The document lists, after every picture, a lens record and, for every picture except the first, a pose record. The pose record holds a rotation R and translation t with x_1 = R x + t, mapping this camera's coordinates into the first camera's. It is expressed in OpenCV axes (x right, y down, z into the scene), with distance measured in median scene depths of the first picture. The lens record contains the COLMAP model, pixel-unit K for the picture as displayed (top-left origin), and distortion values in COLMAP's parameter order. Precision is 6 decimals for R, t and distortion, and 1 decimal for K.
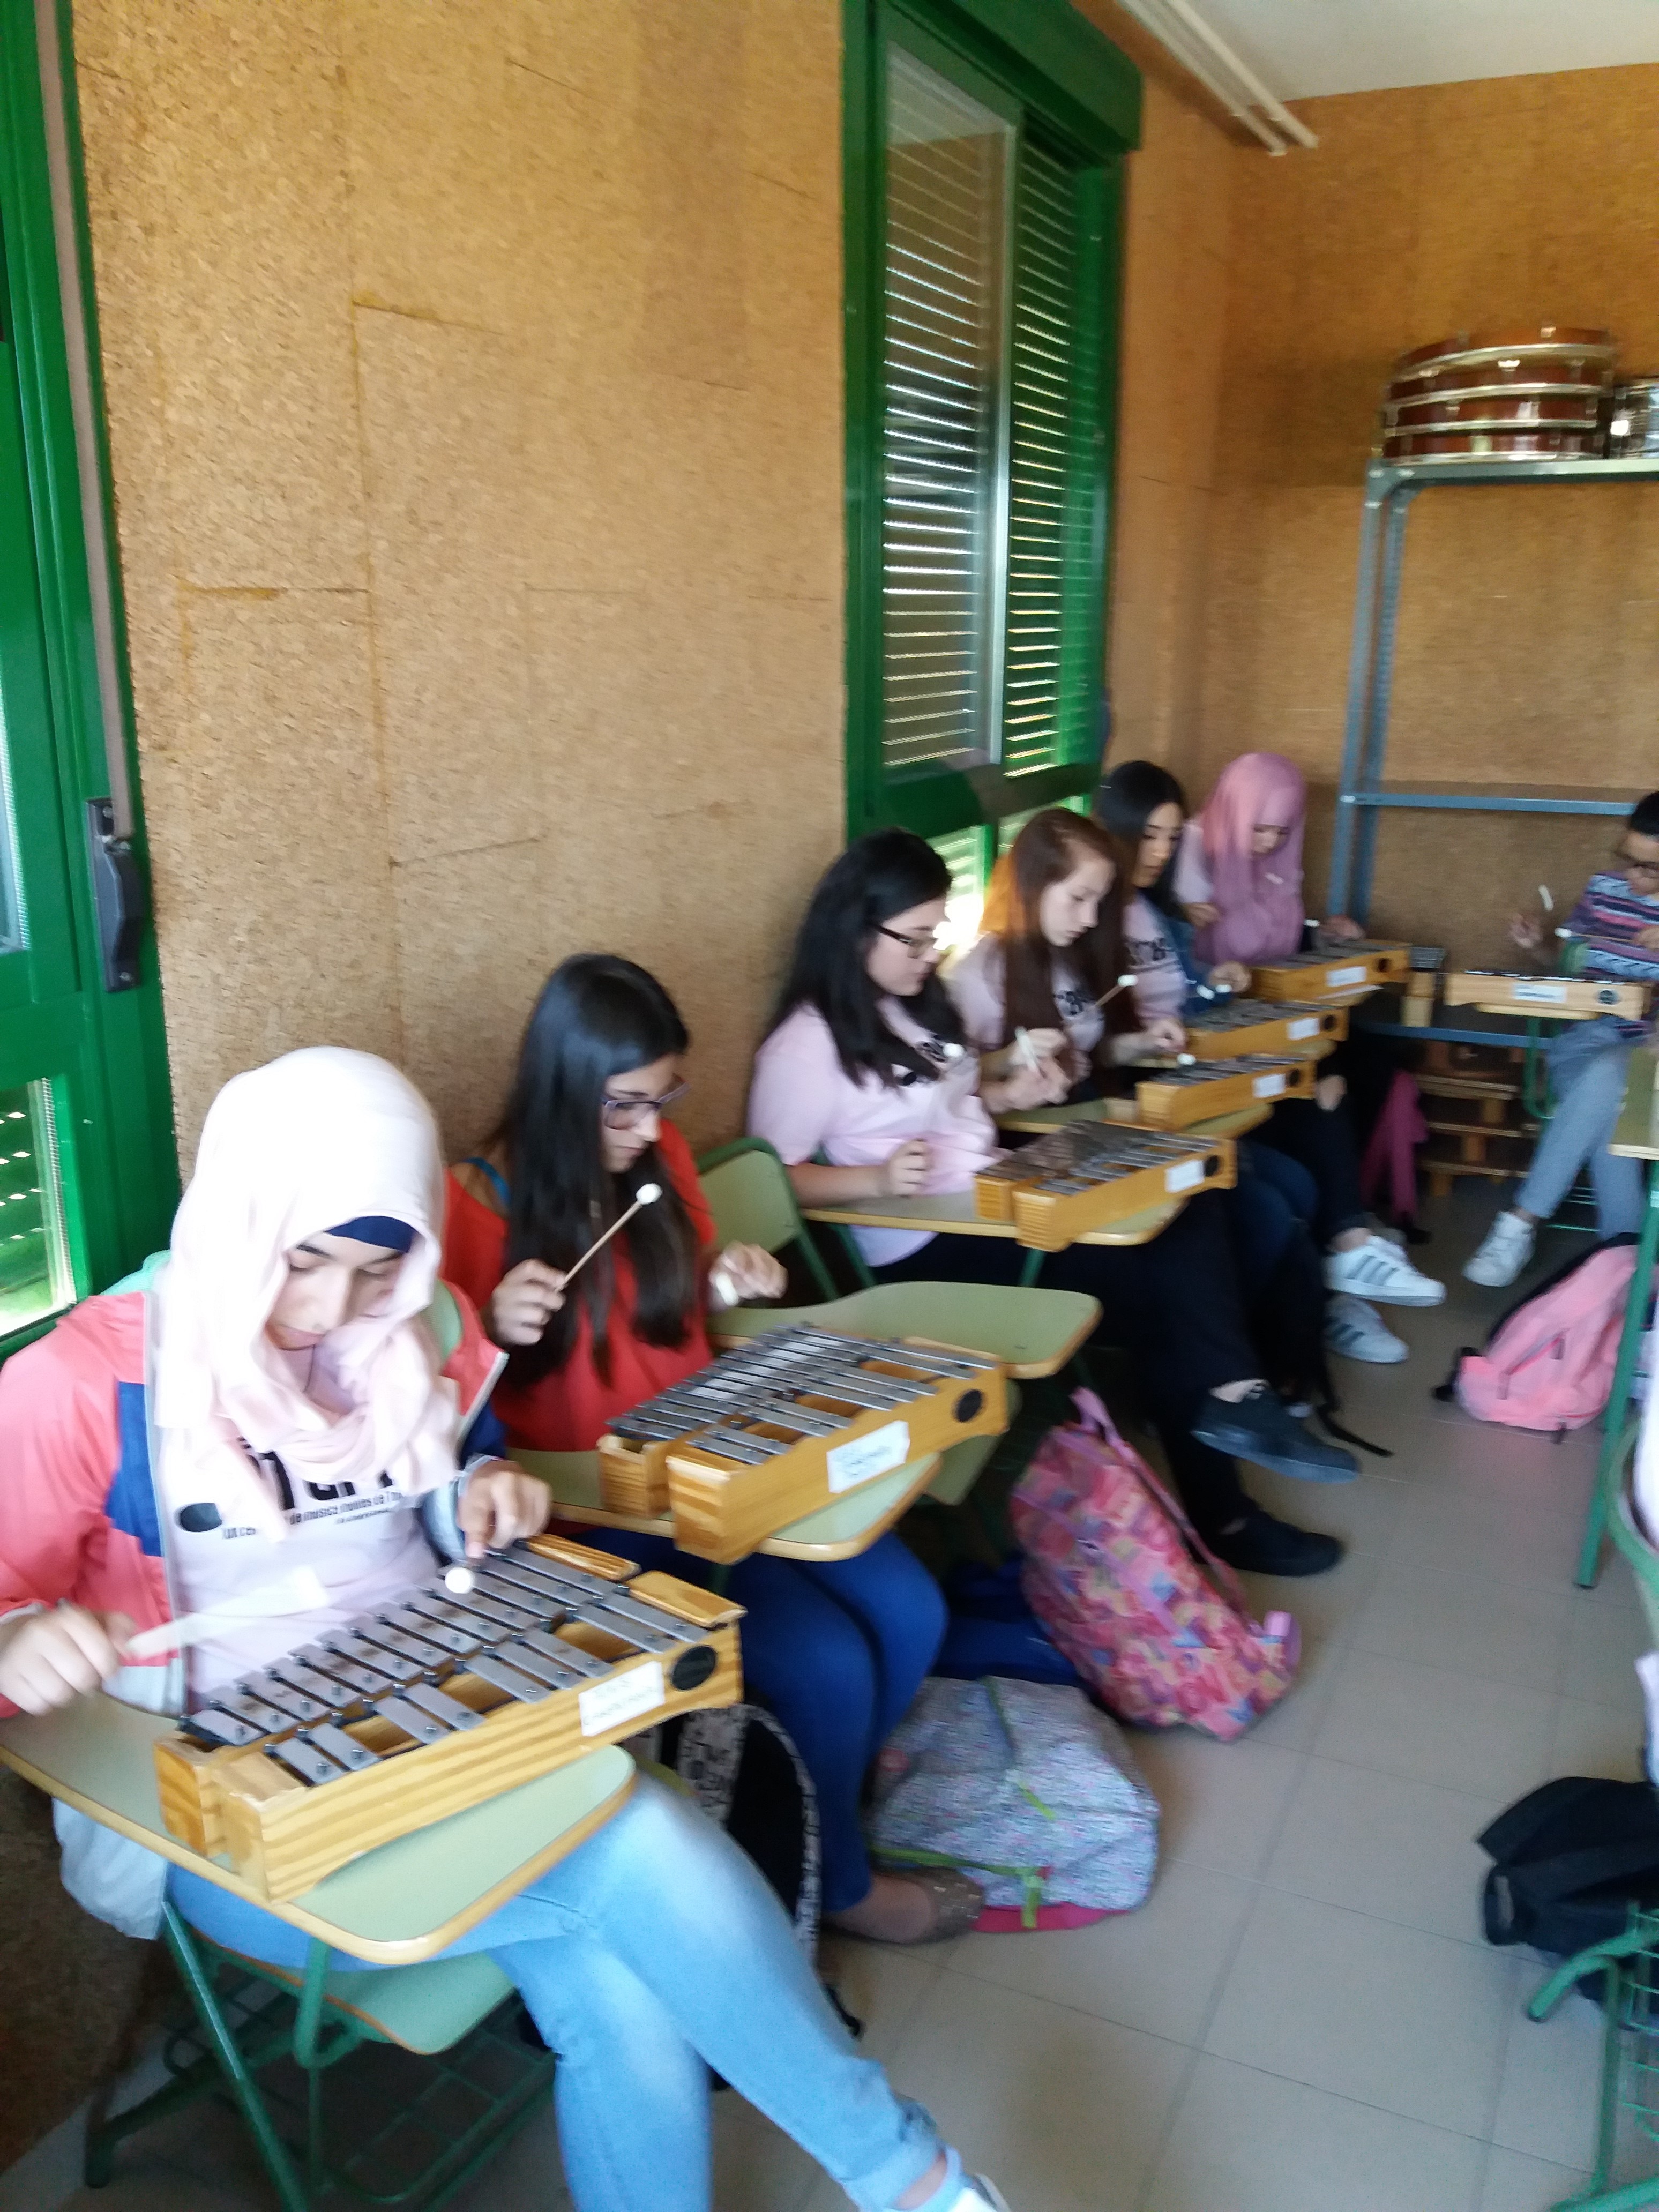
lens RADIAL K [[1842.6, 0, 829.2], [0, 1842.6, 1119.2], [0, 0, 1]] dist [0.024728, -0.053255]
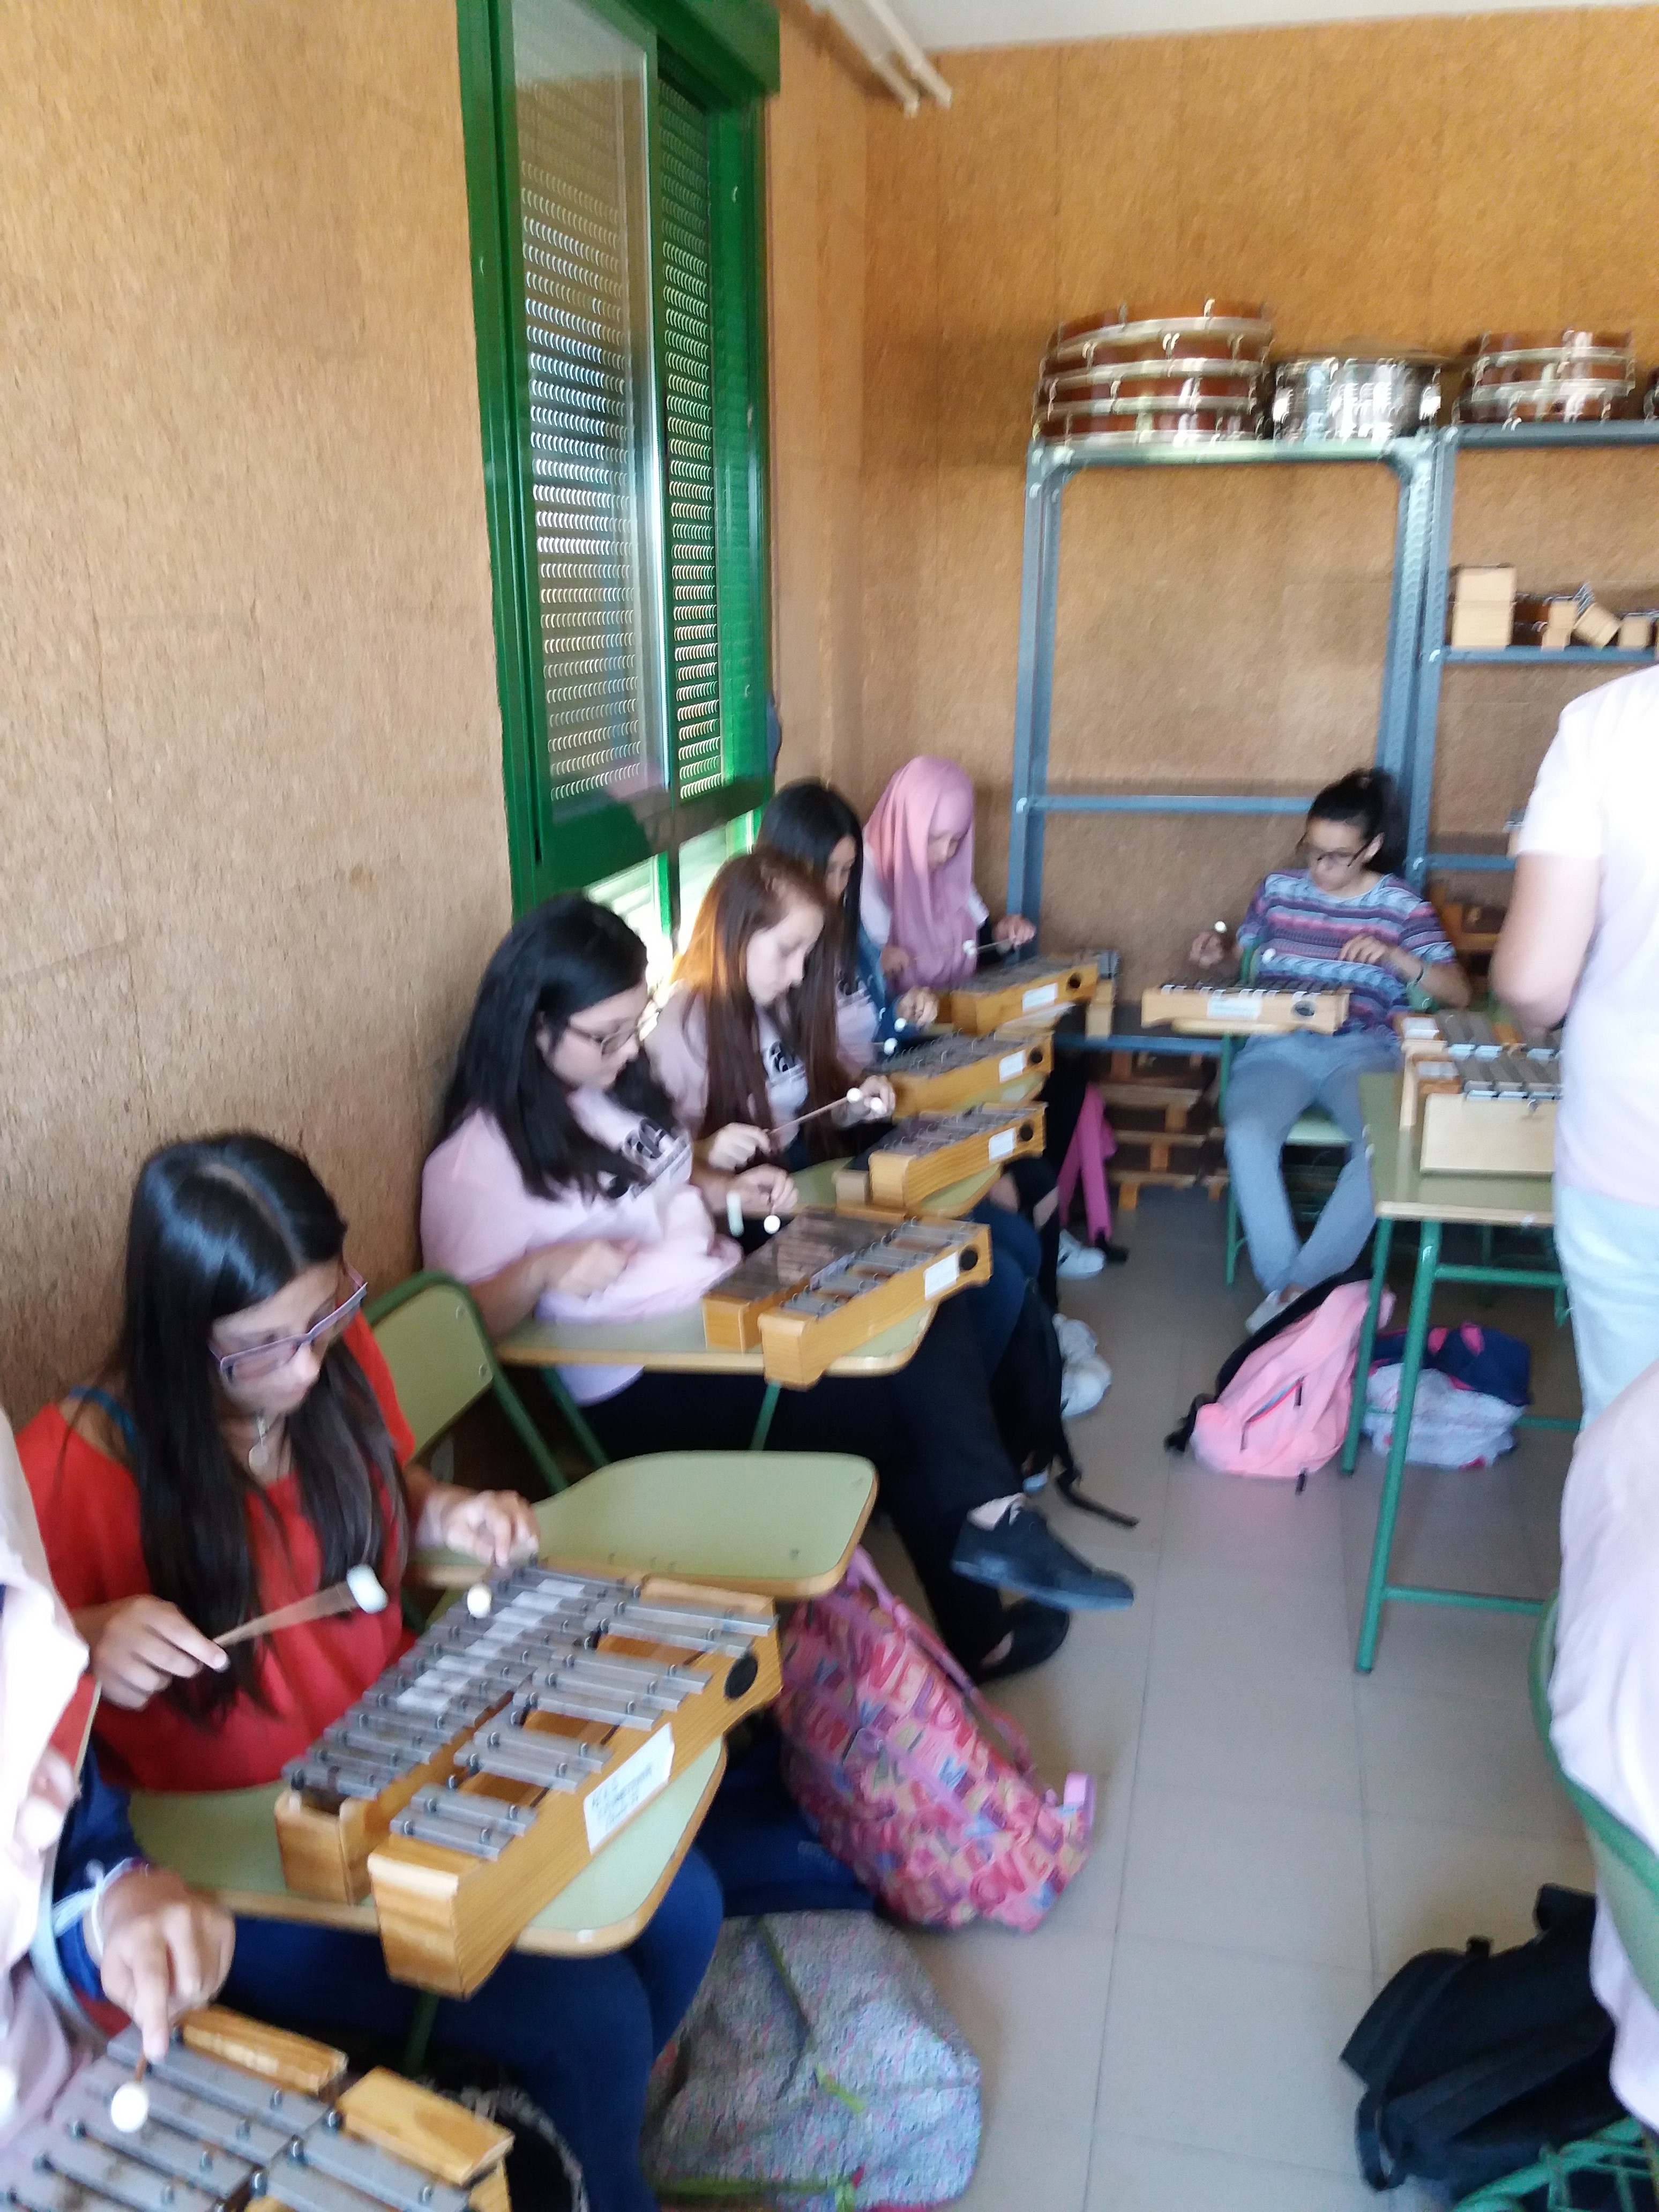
lens RADIAL K [[1842.6, 0, 793.0], [0, 1842.6, 1095.8], [0, 0, 1]] dist [0.024728, -0.053255]
pose [[0.980907, -0.061110, 0.184625, -0.027418], [0.060489, 0.998128, 0.008999, -0.066457], [-0.184829, 0.002340, 0.982768, 0.164782]]
